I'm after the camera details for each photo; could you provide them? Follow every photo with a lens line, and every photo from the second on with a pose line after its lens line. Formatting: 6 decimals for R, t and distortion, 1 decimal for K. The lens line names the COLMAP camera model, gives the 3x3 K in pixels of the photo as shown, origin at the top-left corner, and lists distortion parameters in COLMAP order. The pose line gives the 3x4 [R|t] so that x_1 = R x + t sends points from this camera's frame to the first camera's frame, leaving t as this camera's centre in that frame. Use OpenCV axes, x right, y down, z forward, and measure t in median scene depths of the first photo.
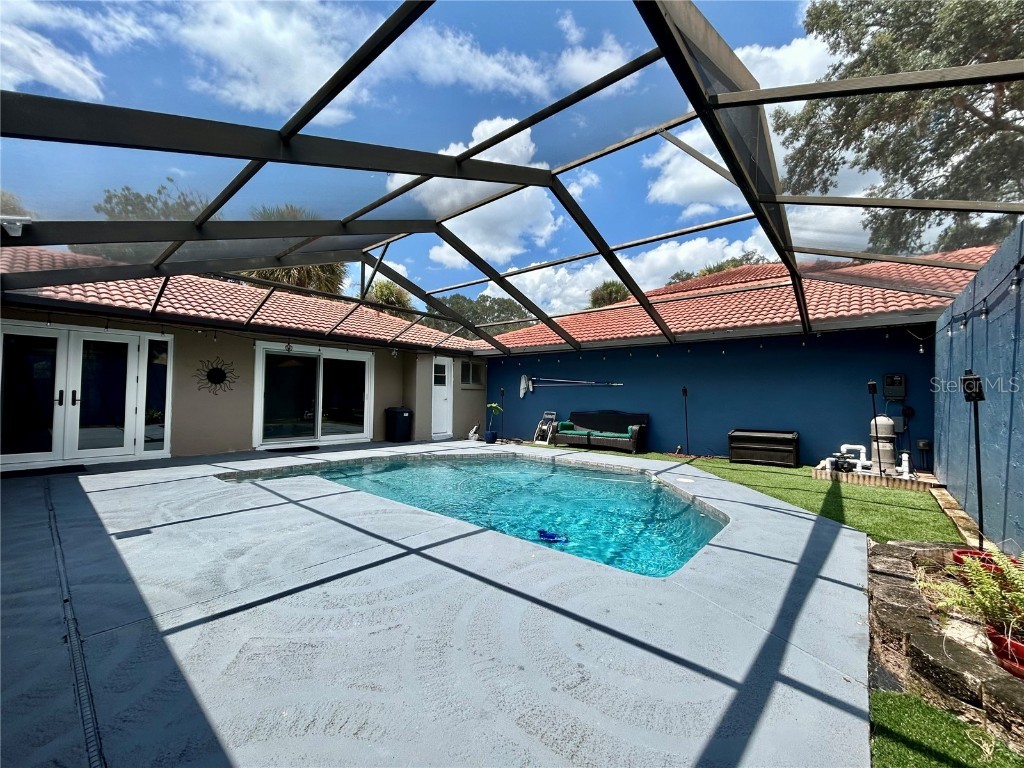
lens RADIAL K [[410.7, 0, 513.1], [0, 410.7, 385.7], [0, 0, 1]] dist [-0.012698, 0.000366]
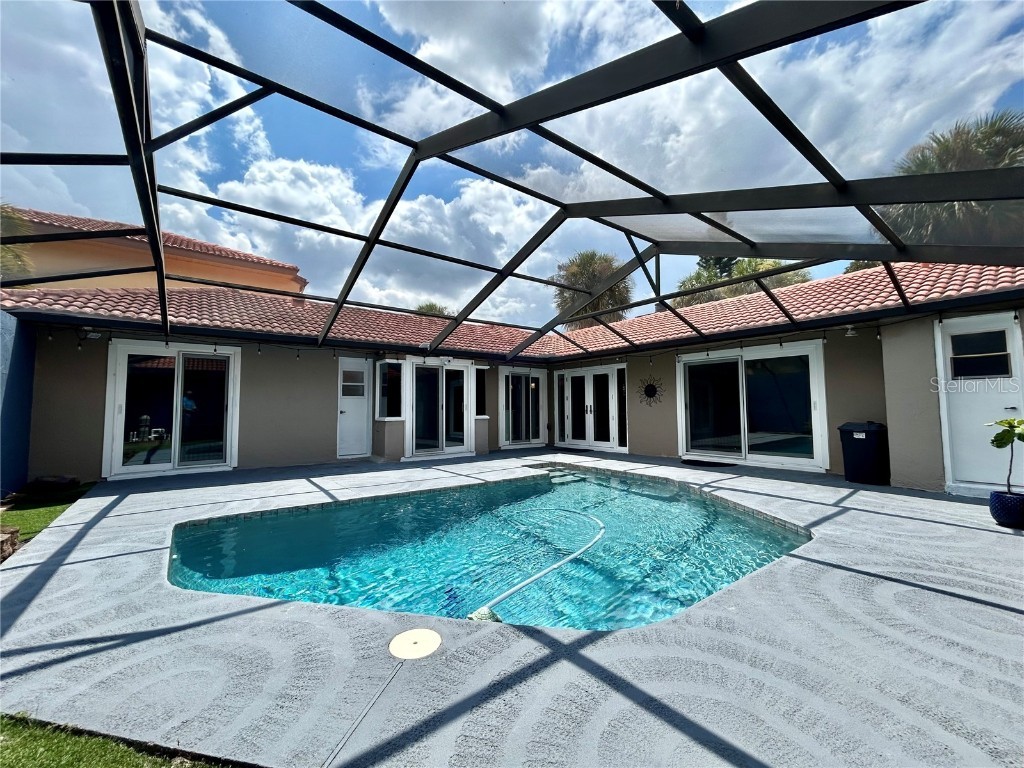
lens RADIAL K [[410.7, 0, 511.0], [0, 410.7, 384.9], [0, 0, 1]] dist [-0.012698, 0.000366]
pose [[-0.206810, -0.075669, -0.975451, 0.513959], [0.019591, 0.996485, -0.081454, 0.046808], [0.978185, -0.035956, -0.204600, 0.802436]]
